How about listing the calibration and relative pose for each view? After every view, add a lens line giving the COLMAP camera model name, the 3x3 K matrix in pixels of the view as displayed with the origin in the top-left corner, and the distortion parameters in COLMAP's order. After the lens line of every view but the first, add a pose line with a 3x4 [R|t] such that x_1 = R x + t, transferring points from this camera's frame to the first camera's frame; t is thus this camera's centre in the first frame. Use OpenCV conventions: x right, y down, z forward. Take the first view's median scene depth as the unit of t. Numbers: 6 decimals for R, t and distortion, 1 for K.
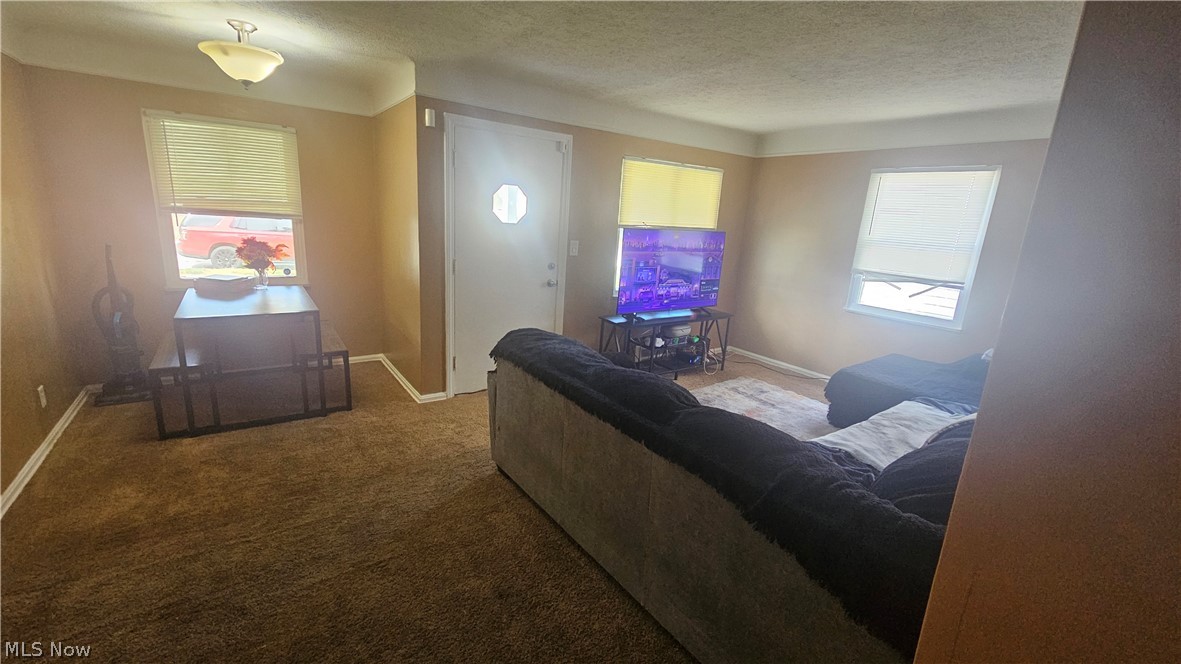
lens RADIAL K [[482.6, 0, 587.0], [0, 482.6, 332.5], [0, 0, 1]] dist [0.003581, -0.000071]
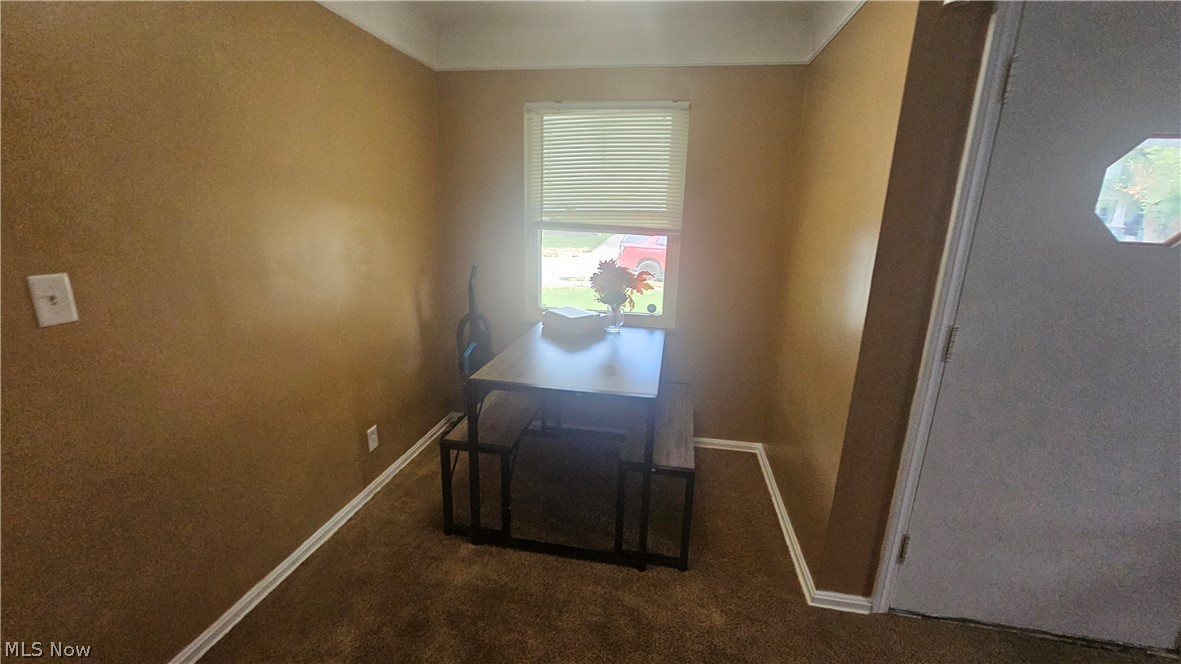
lens RADIAL K [[482.6, 0, 587.7], [0, 482.6, 330.1], [0, 0, 1]] dist [0.003581, -0.000071]
pose [[0.702936, 0.129600, -0.699346, -0.192009], [-0.156004, 0.987410, 0.026178, -0.103822], [0.693933, 0.090699, 0.714304, 0.451443]]
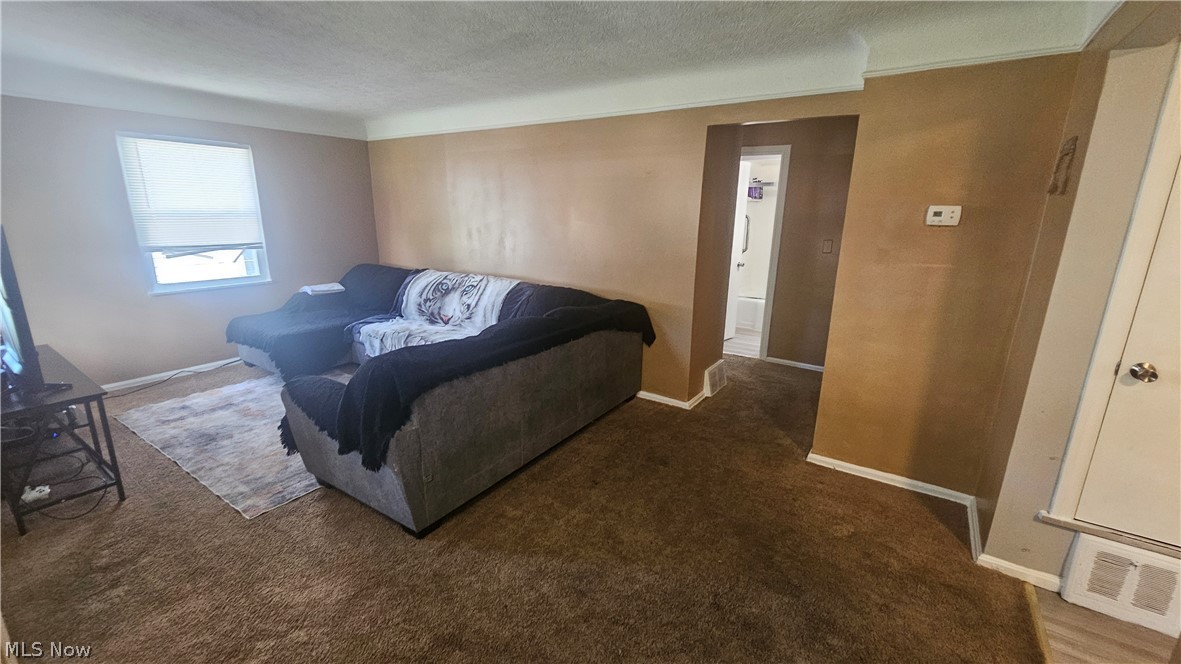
lens RADIAL K [[482.6, 0, 591.2], [0, 482.6, 328.7], [0, 0, 1]] dist [0.003581, -0.000071]
pose [[-0.341534, -0.292752, 0.893113, -0.665681], [0.190969, 0.908814, 0.370927, -0.201768], [-0.920263, 0.297242, -0.254485, 0.625600]]
